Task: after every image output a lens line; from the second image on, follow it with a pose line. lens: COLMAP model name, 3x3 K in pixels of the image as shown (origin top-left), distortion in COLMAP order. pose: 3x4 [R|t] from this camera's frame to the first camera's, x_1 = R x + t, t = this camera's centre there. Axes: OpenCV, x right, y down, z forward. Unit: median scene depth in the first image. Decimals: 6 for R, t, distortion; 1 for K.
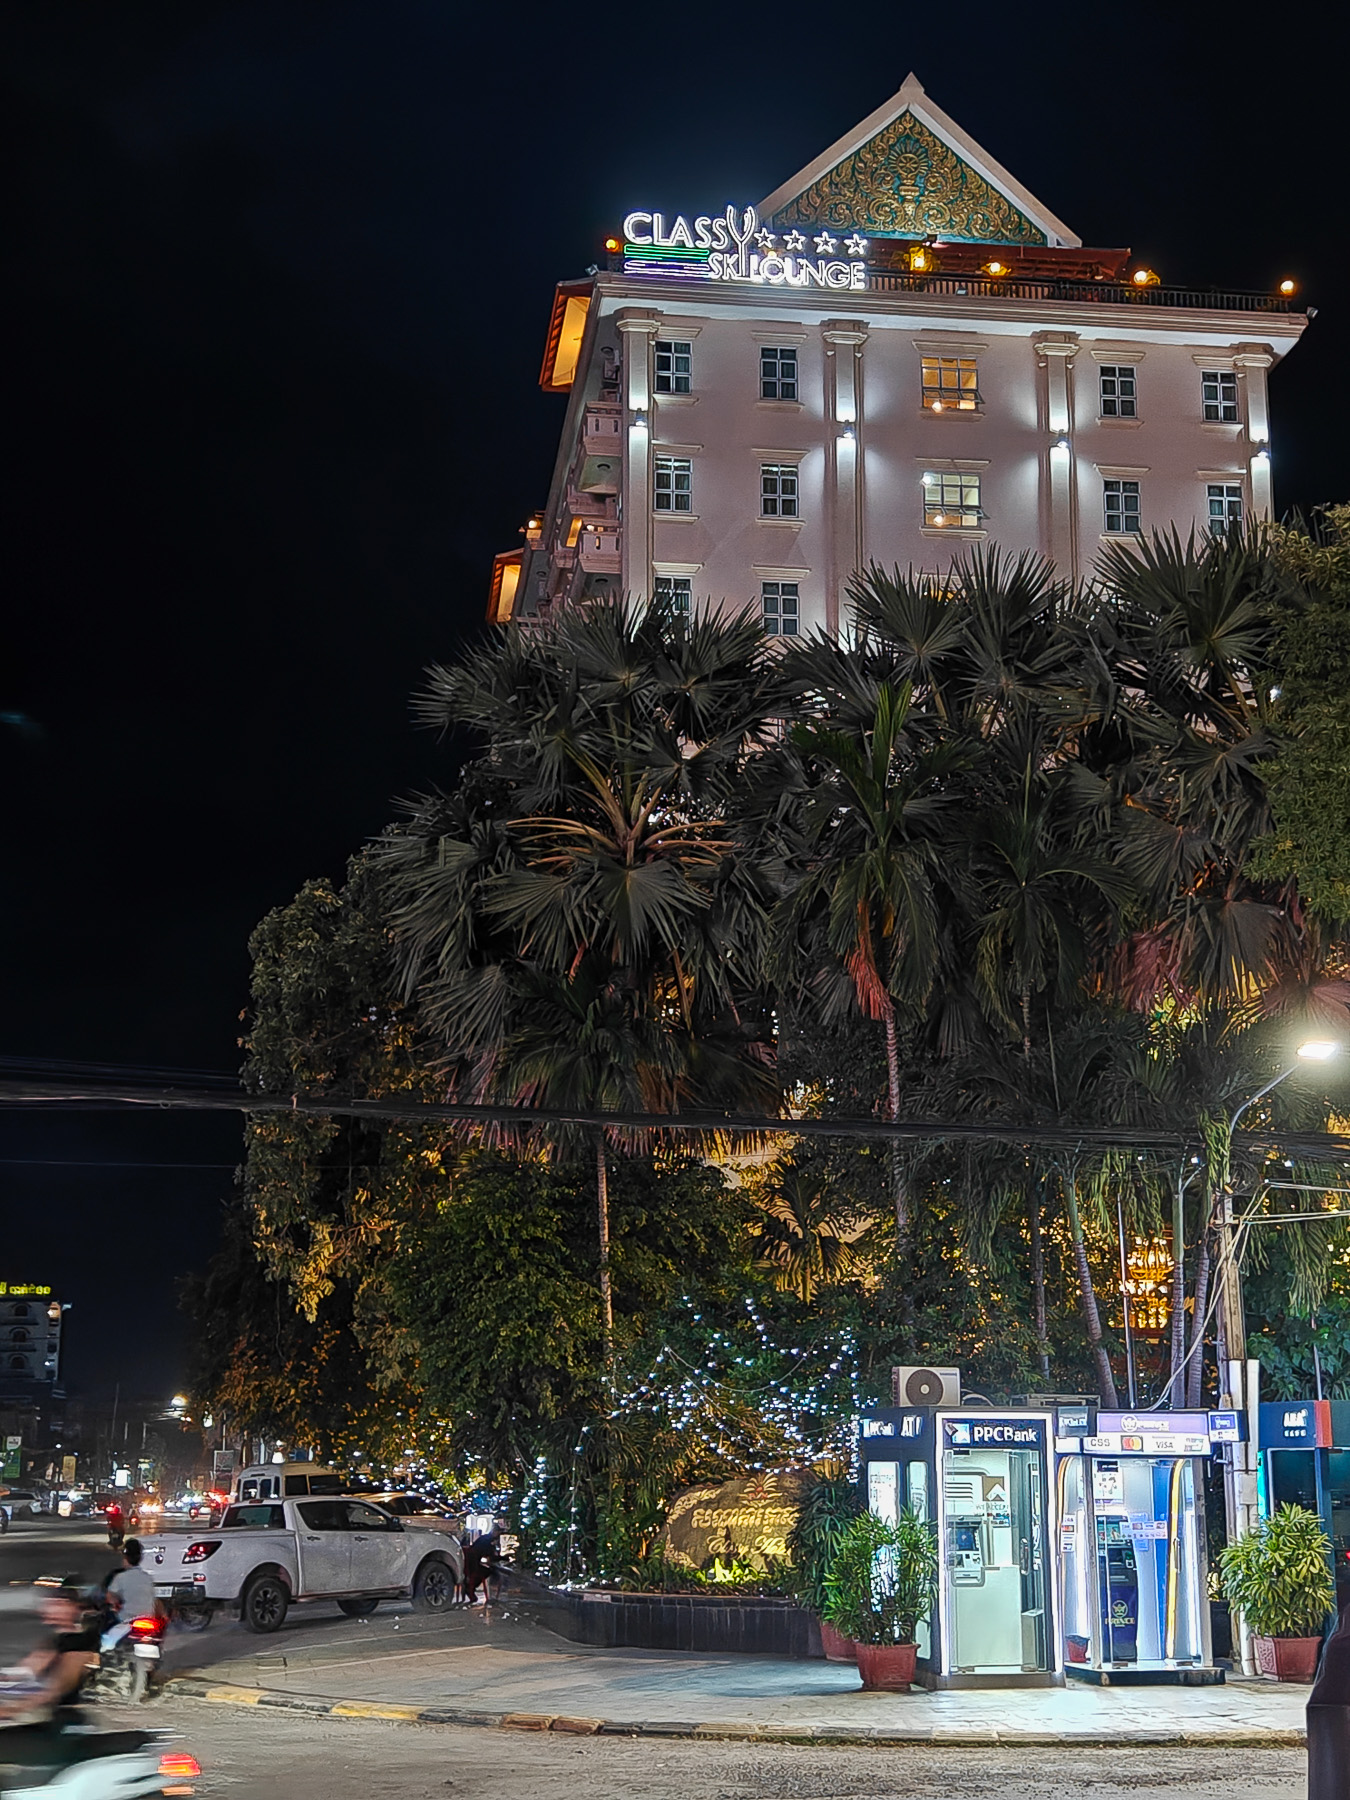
lens RADIAL K [[2463.4, 0, 675.4], [0, 2463.4, 899.3], [0, 0, 1]] dist [0.032307, 0.000000]
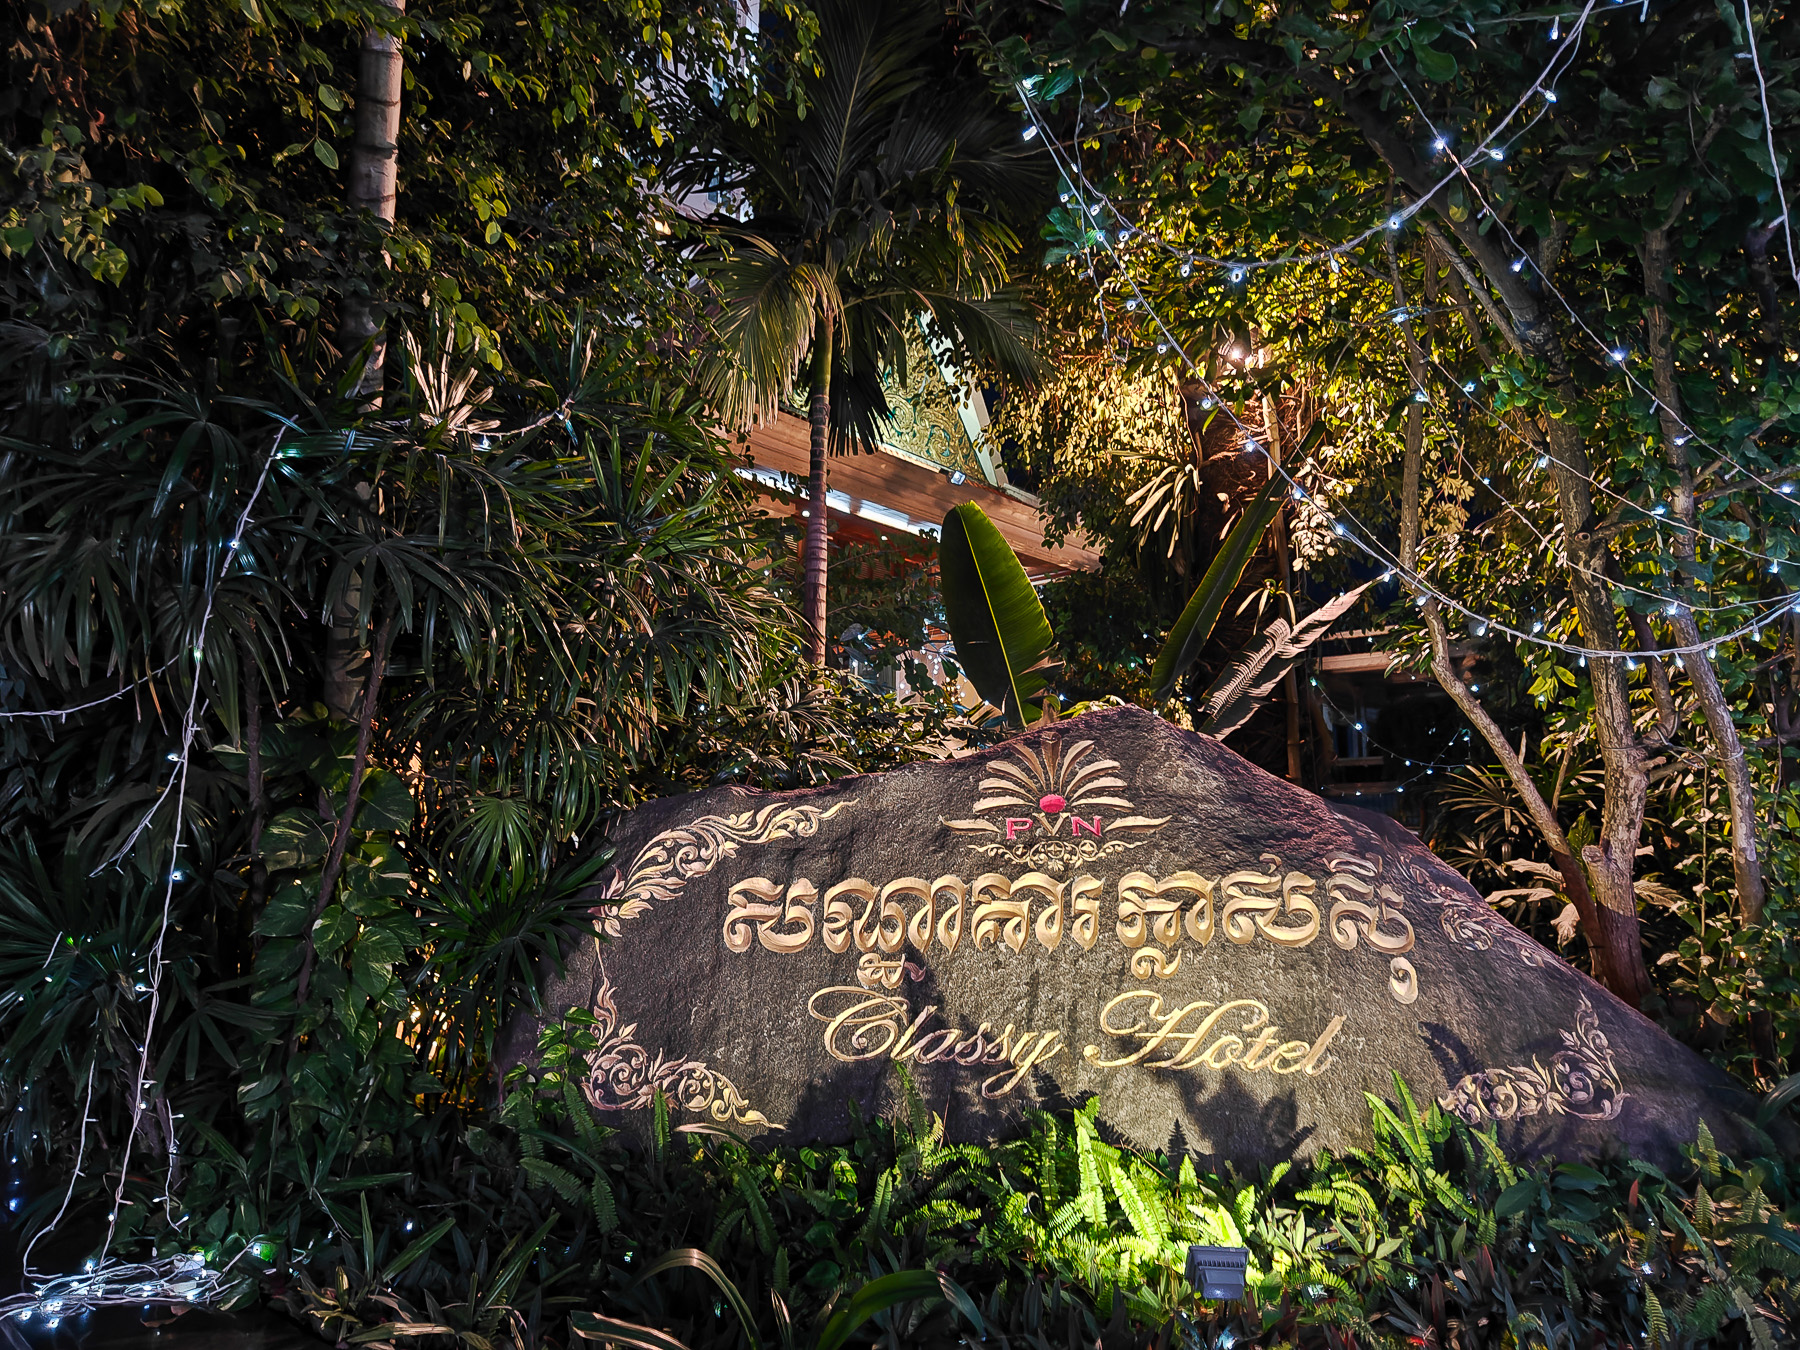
lens RADIAL K [[1203.8, 0, 902.9], [0, 1203.8, 679.5], [0, 0, 1]] dist [-0.003887, -0.001586]
pose [[0.803565, 0.098081, 0.587081, -0.051257], [-0.144258, 0.989015, 0.032223, 0.223452], [-0.577471, -0.110585, 0.808887, 0.904566]]
